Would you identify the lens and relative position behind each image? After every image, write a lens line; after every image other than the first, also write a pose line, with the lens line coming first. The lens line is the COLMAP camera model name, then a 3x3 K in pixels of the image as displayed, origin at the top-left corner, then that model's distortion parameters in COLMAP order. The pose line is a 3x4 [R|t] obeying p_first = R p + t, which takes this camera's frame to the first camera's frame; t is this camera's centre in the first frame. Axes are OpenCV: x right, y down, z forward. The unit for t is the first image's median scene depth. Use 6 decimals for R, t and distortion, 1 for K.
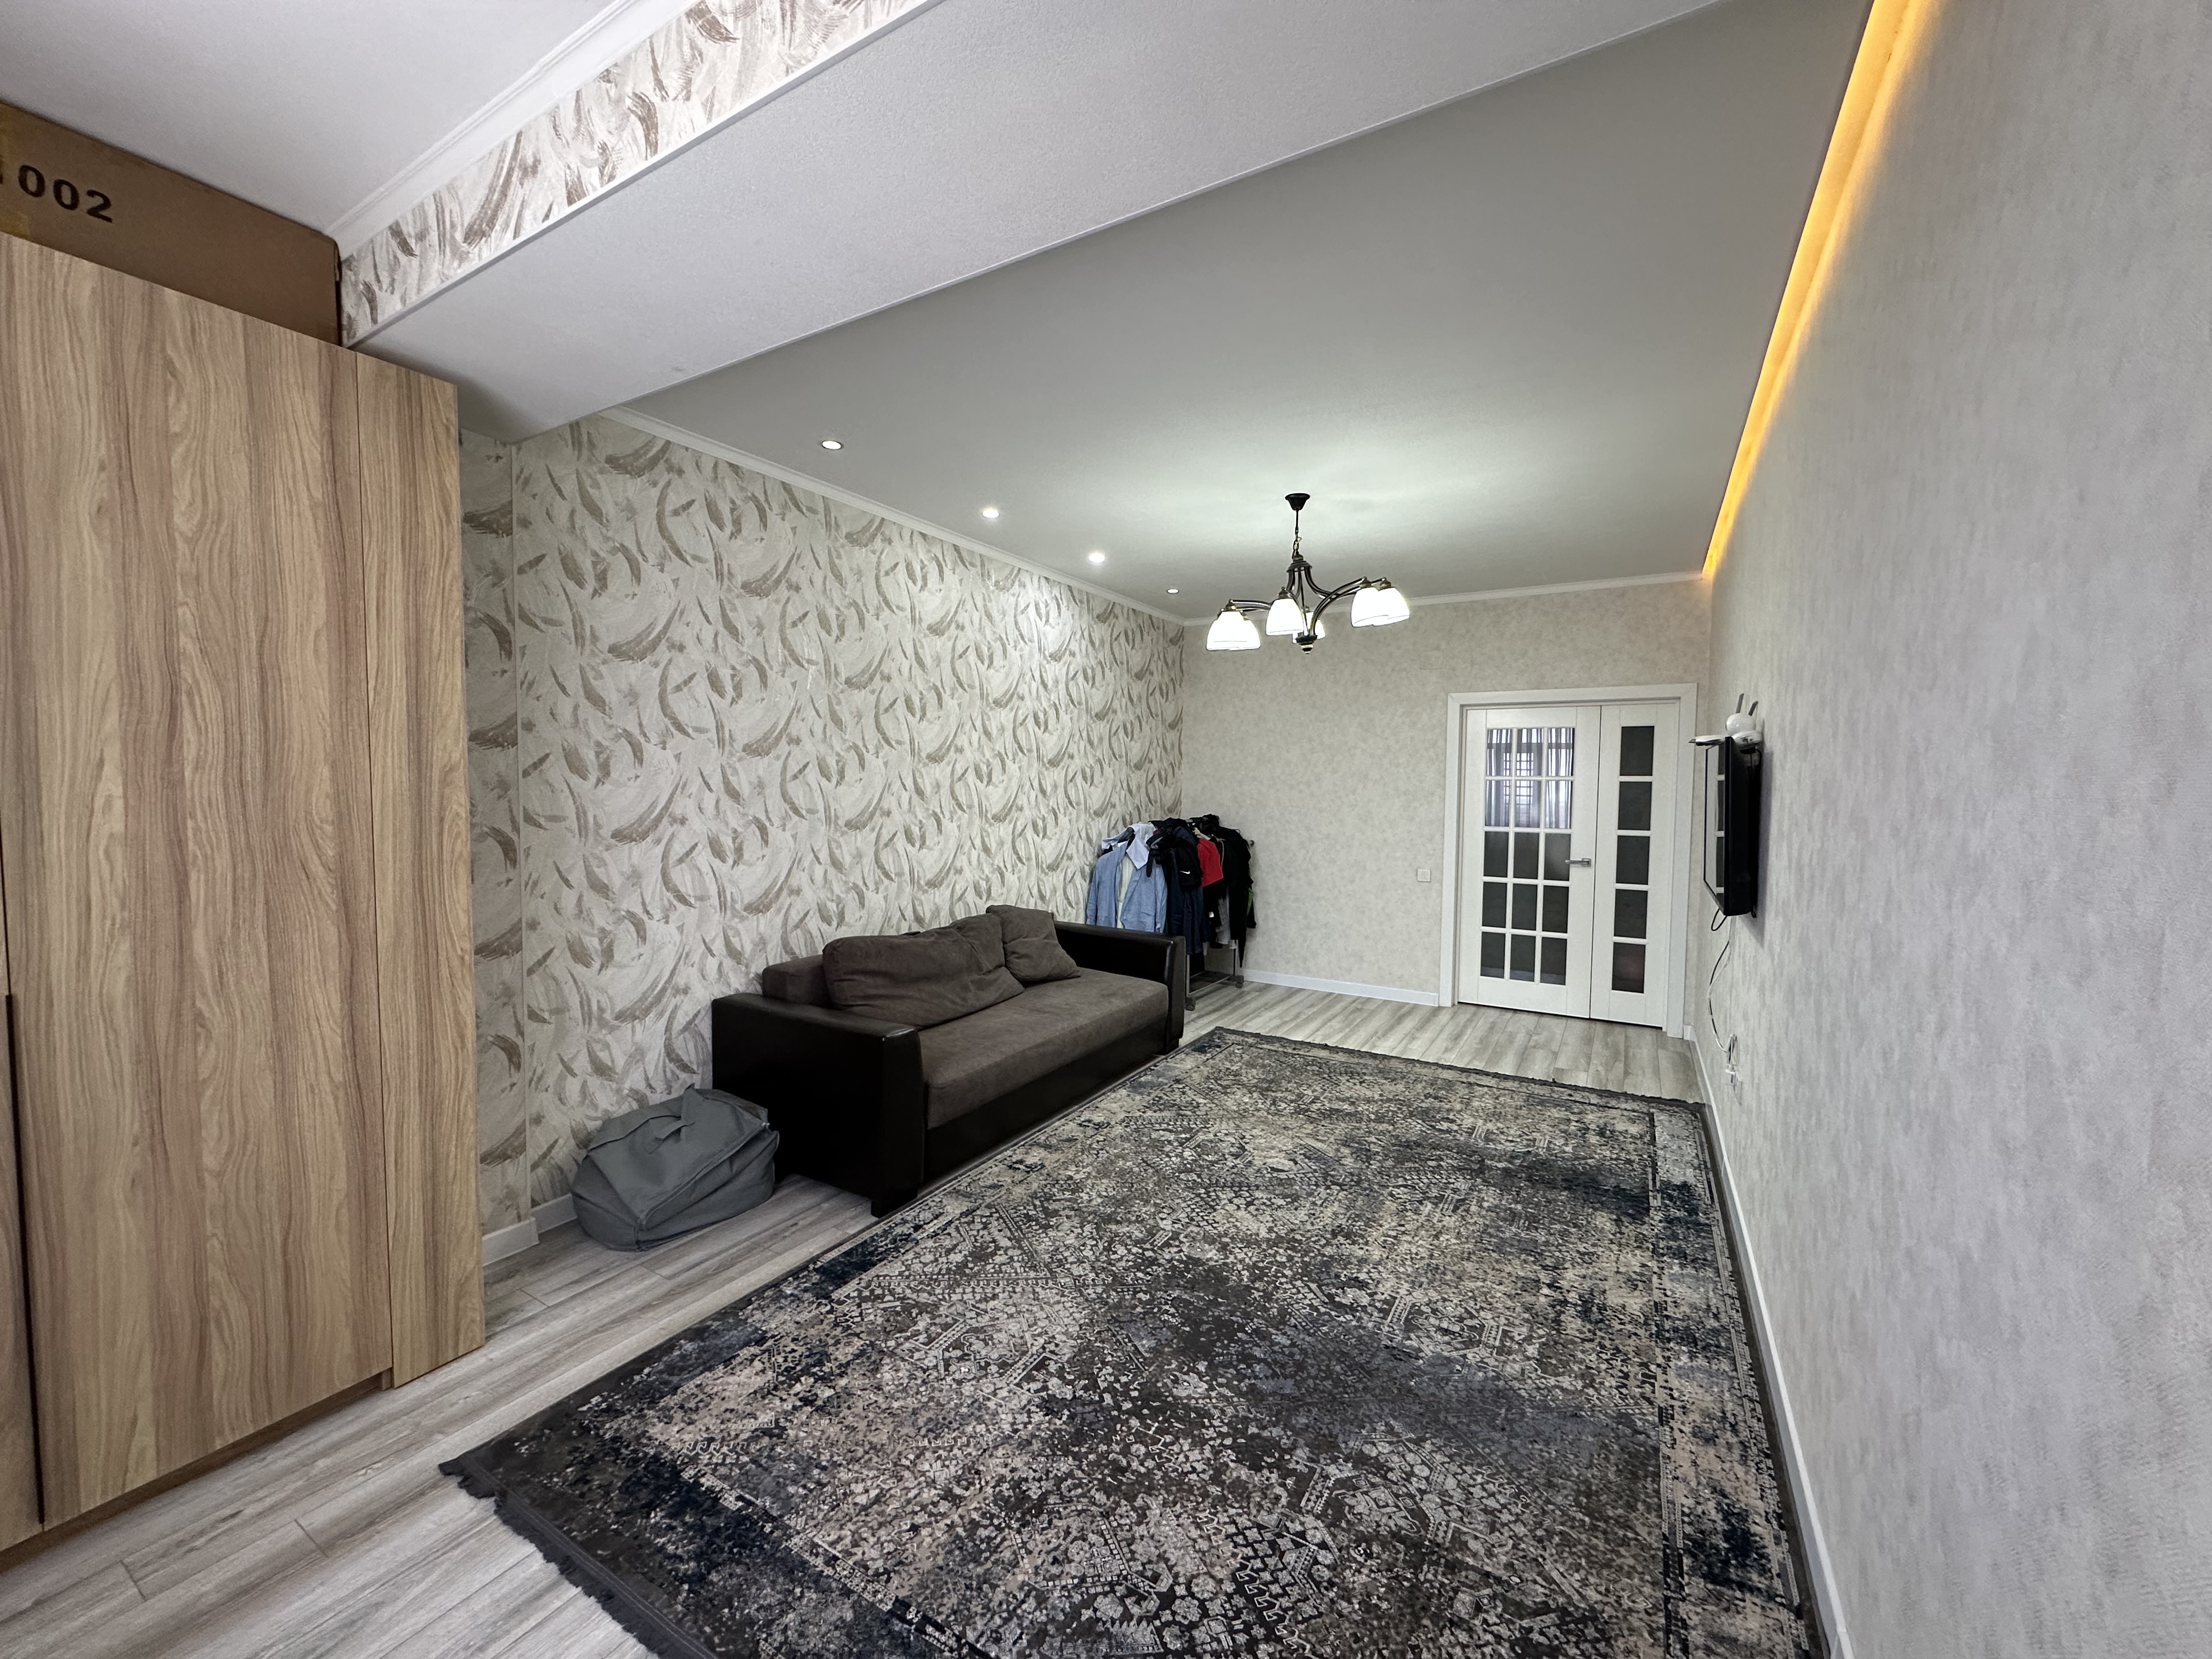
lens RADIAL K [[886.5, 0, 1101.6], [0, 886.5, 824.8], [0, 0, 1]] dist [-0.001334, -0.000098]
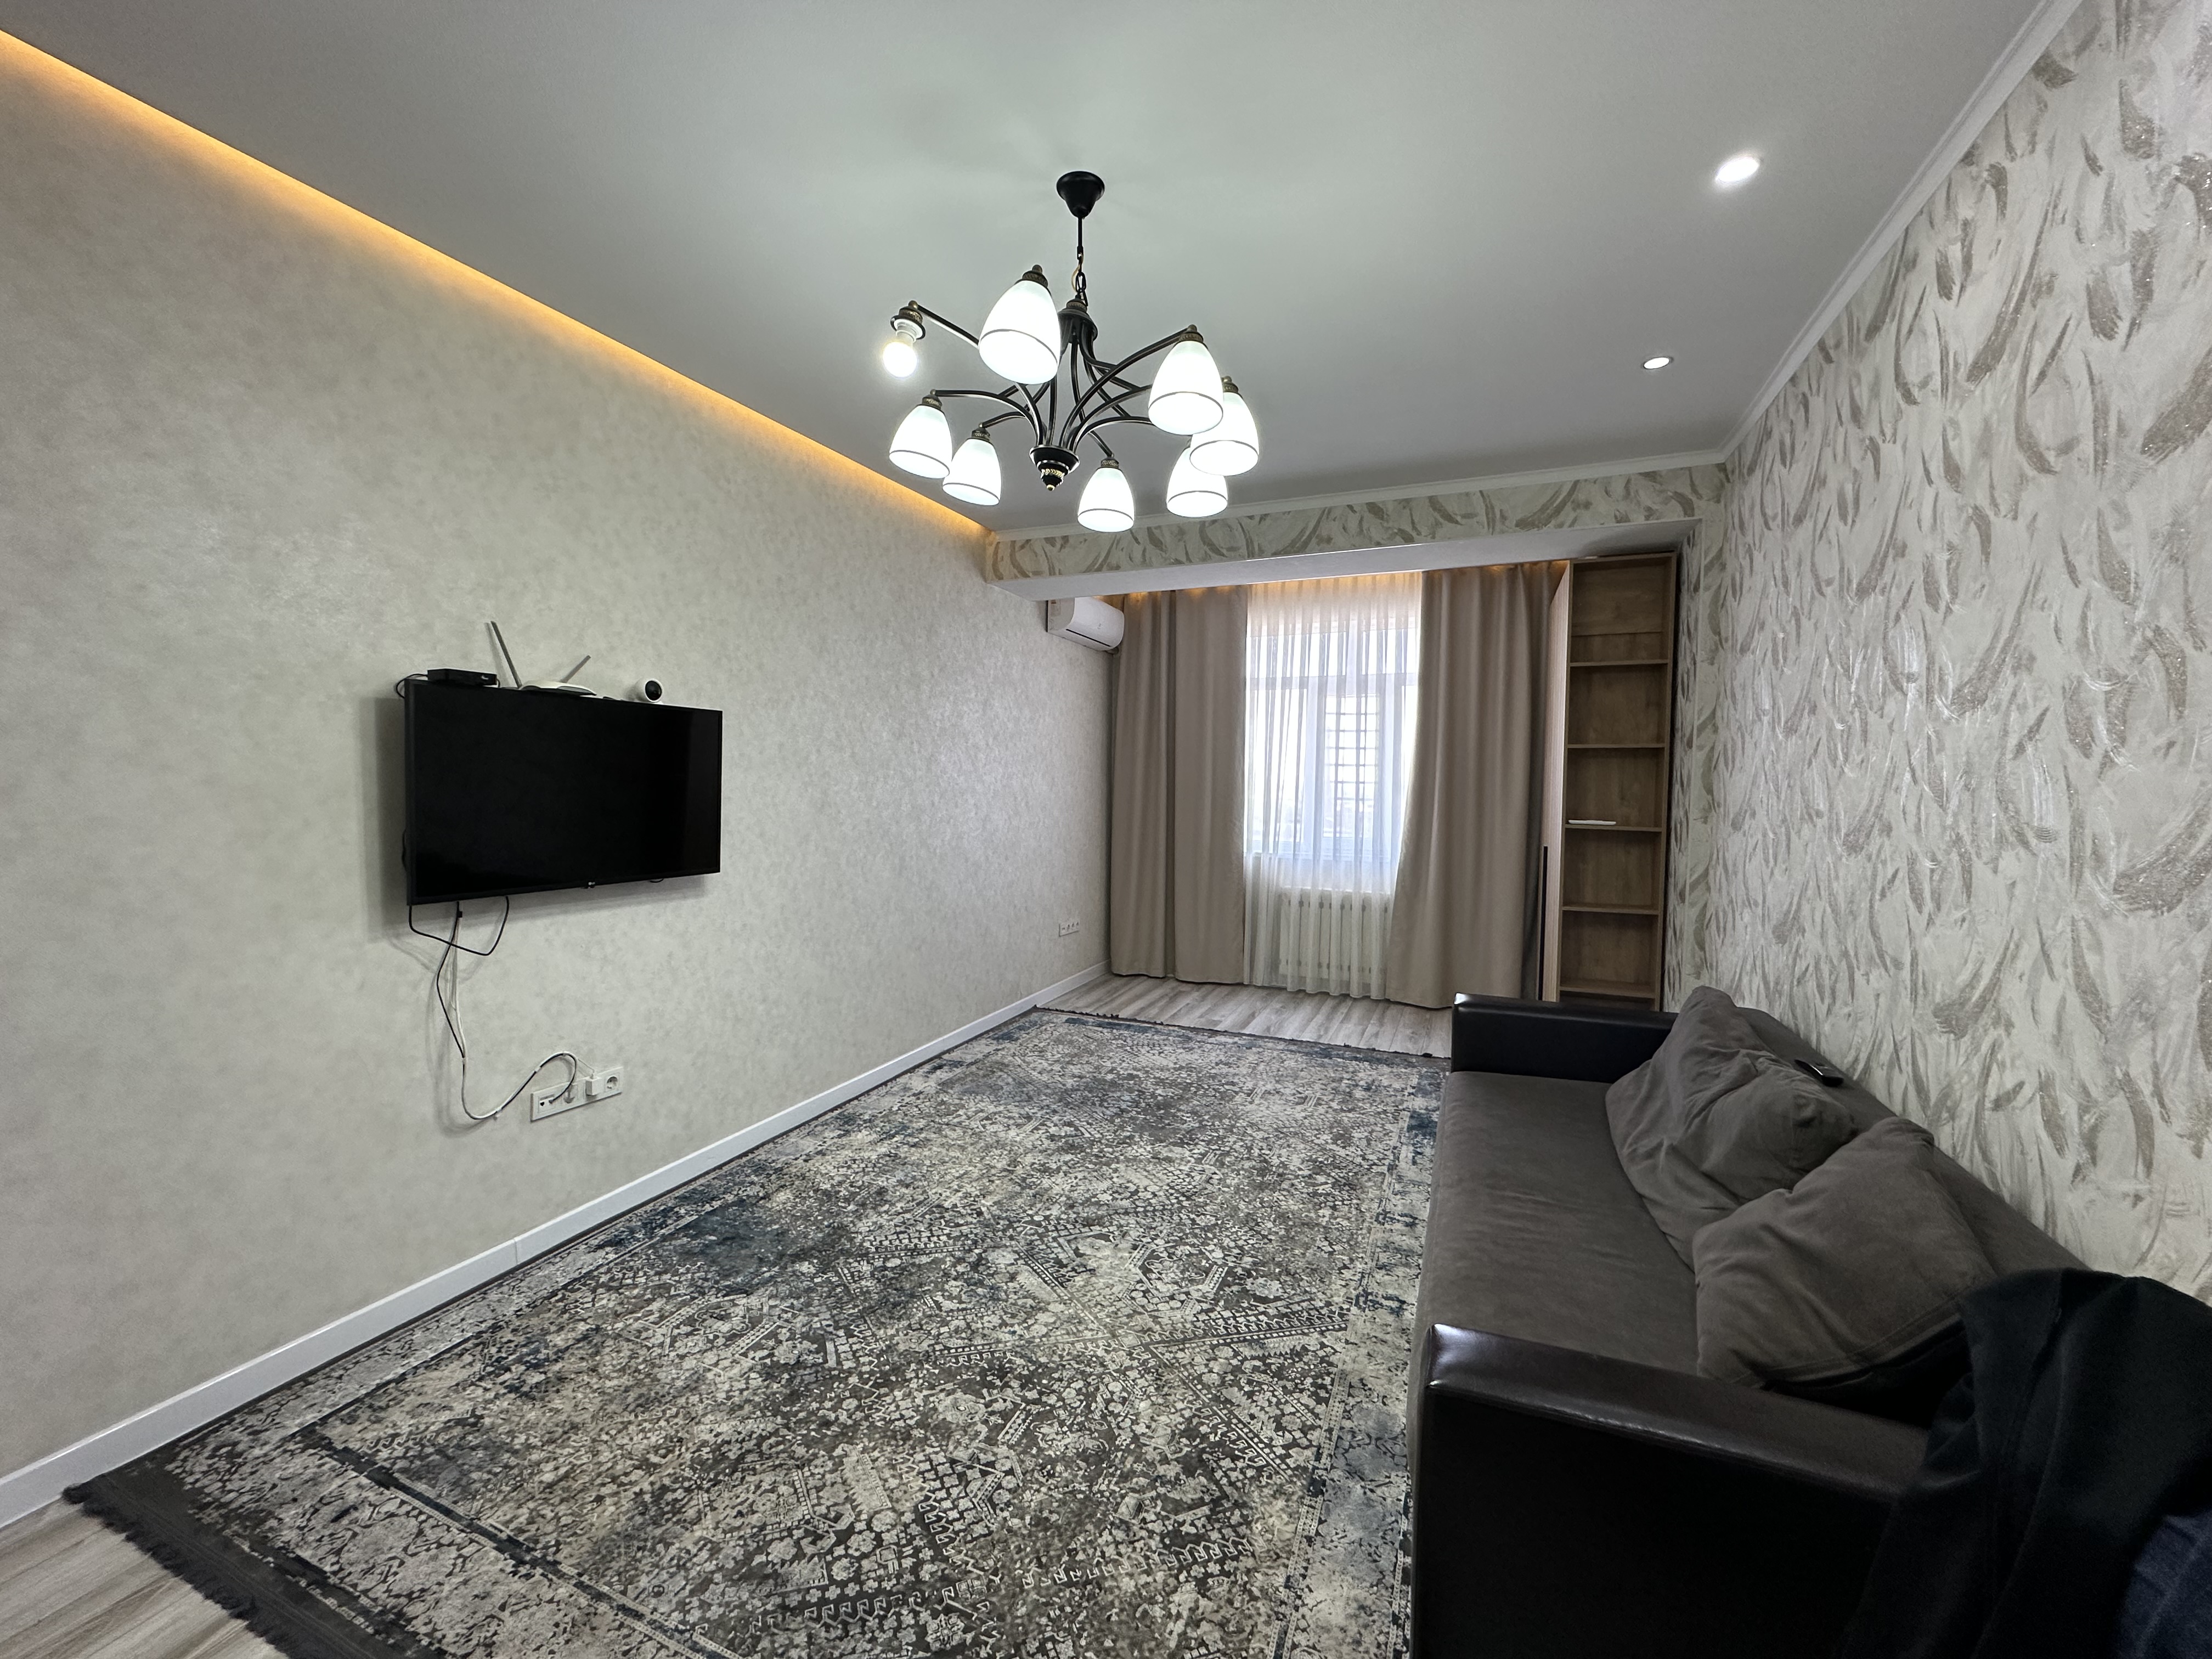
lens RADIAL K [[886.5, 0, 1107.2], [0, 886.5, 823.2], [0, 0, 1]] dist [-0.001334, -0.000098]
pose [[-0.989818, -0.012550, -0.141782, 0.359767], [-0.026460, 0.994966, 0.096654, -0.073633], [0.139856, 0.099422, -0.985168, 2.024807]]
